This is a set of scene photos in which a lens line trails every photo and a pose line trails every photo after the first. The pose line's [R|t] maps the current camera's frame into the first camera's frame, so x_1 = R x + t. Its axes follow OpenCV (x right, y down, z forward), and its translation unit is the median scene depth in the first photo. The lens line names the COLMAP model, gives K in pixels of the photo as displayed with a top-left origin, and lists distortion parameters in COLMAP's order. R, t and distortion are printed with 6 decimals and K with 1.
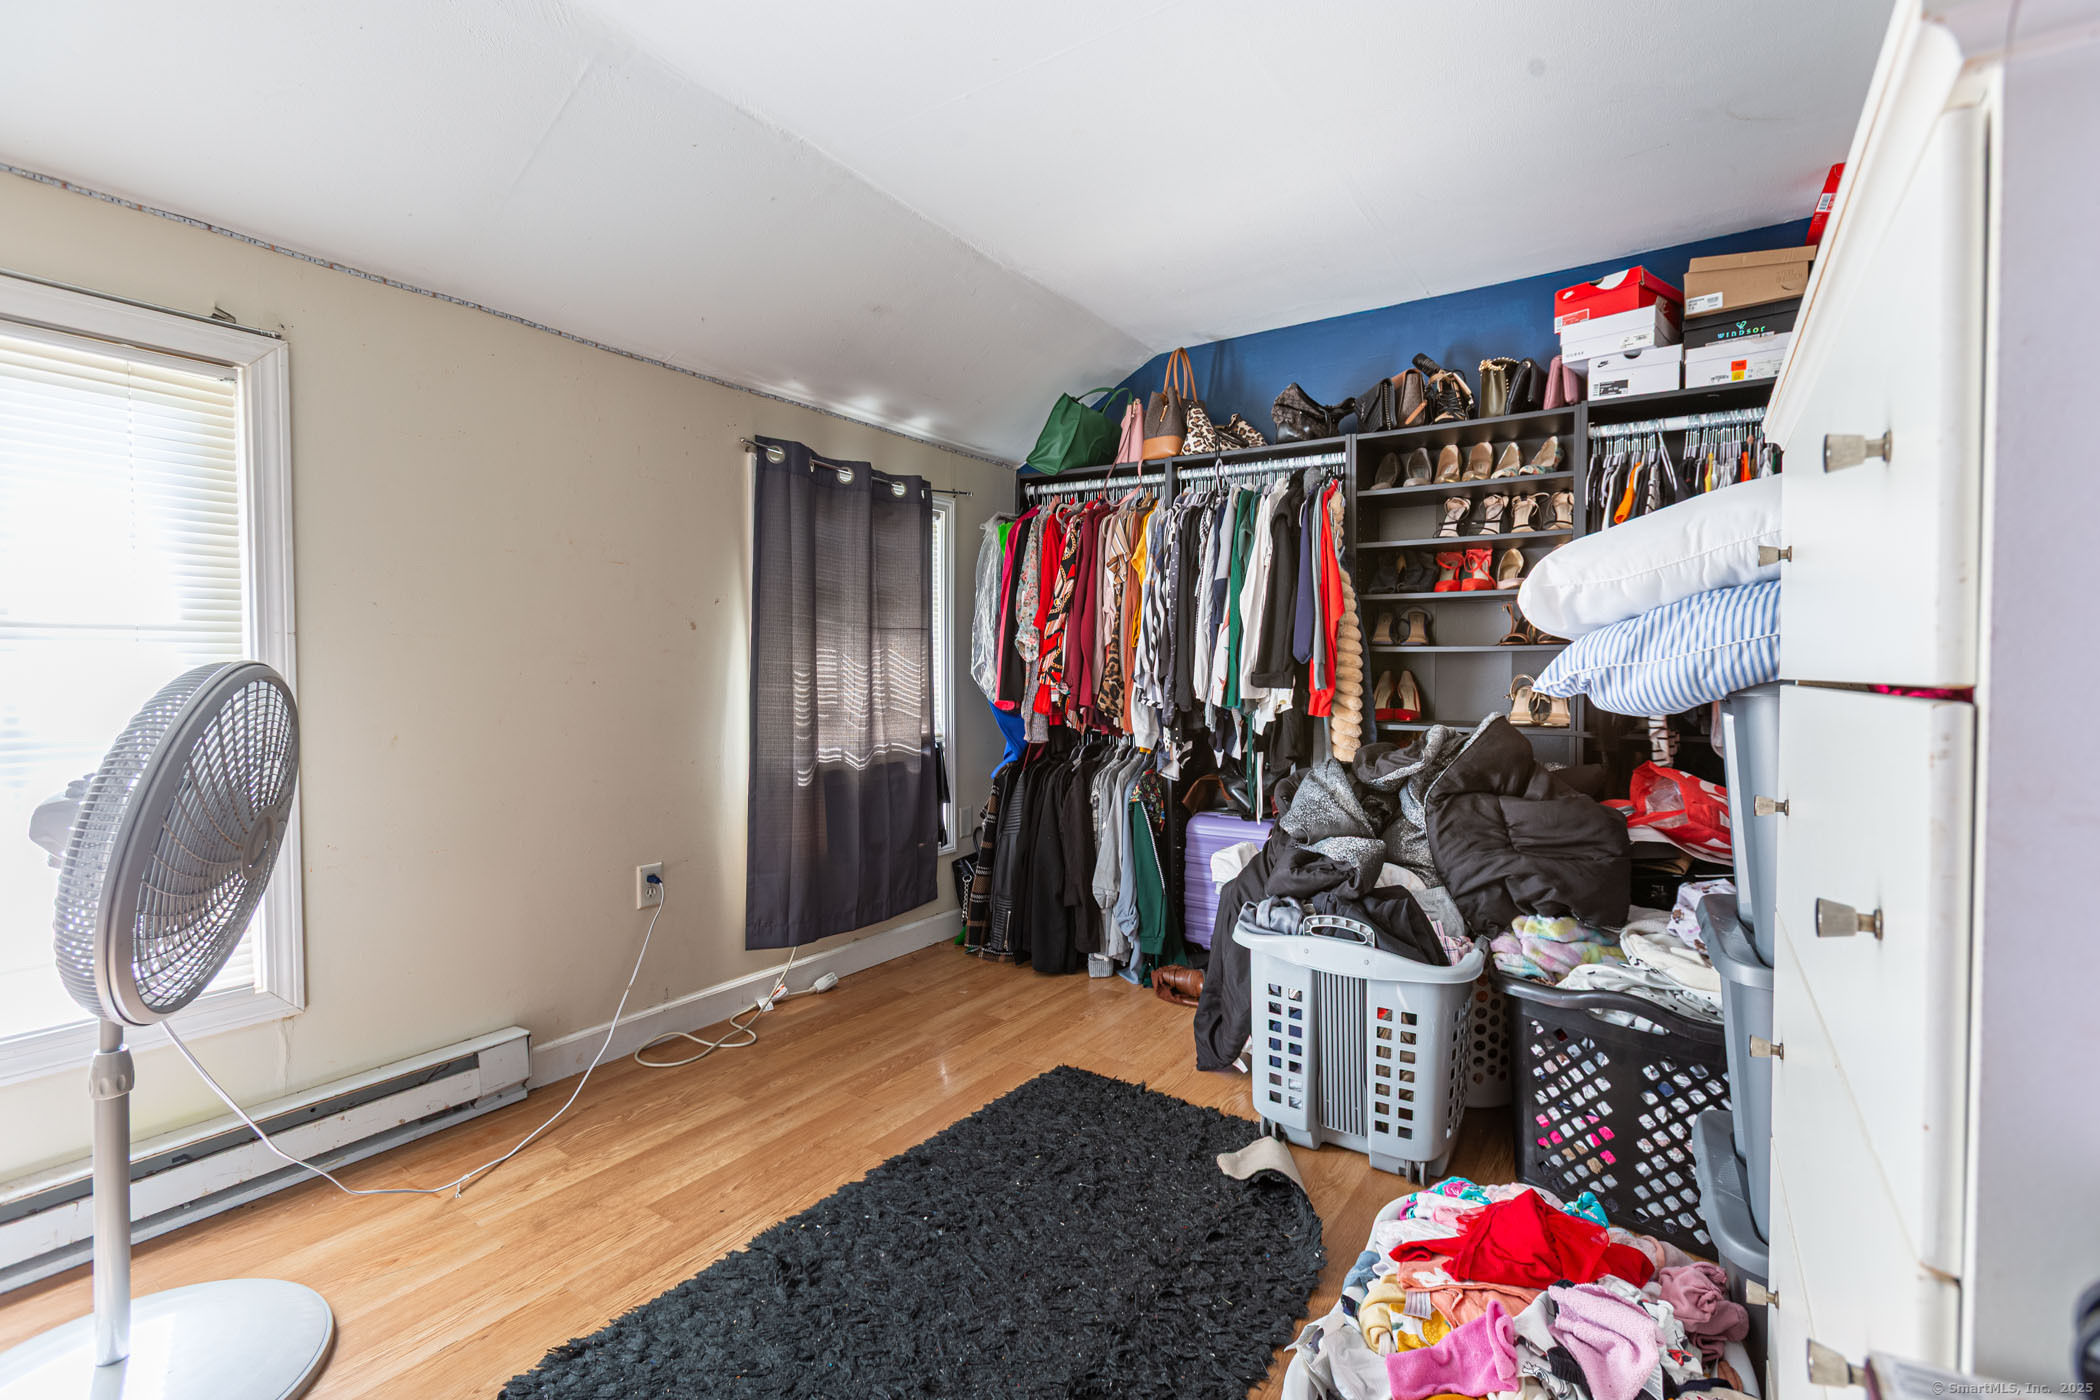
lens RADIAL K [[973.6, 0, 1038.3], [0, 973.6, 678.6], [0, 0, 1]] dist [-0.005076, 0.010315]
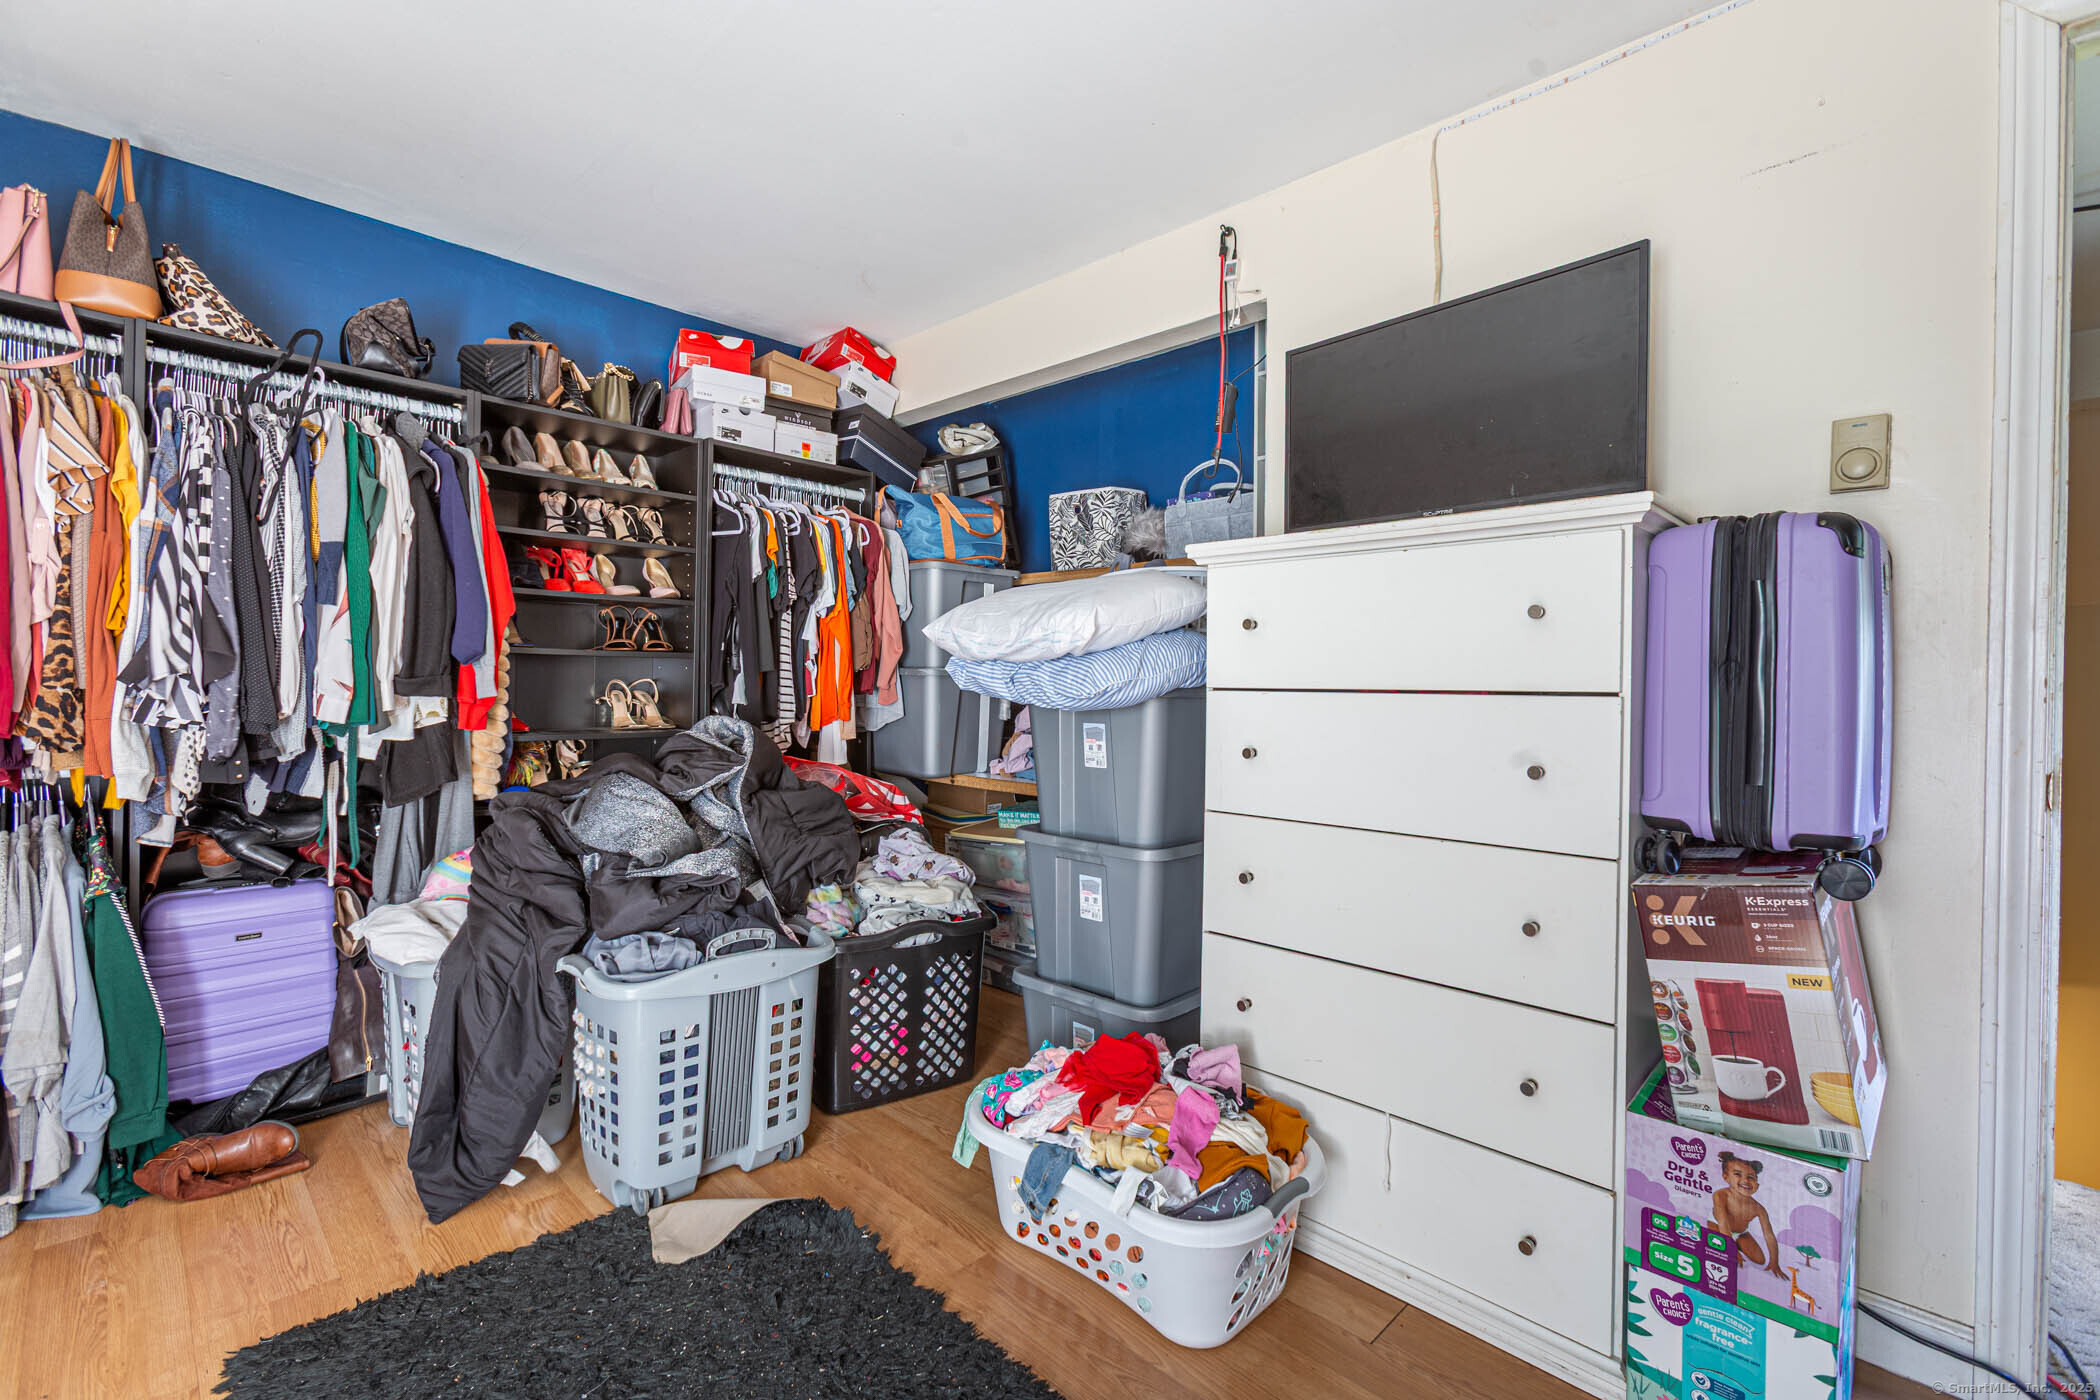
lens RADIAL K [[973.6, 0, 1038.3], [0, 973.6, 678.6], [0, 0, 1]] dist [-0.005076, 0.010315]
pose [[0.148865, 0.002987, 0.988853, -0.503110], [-0.004886, 0.999985, -0.002285, -0.005459], [-0.988845, -0.004491, 0.148877, 0.459869]]
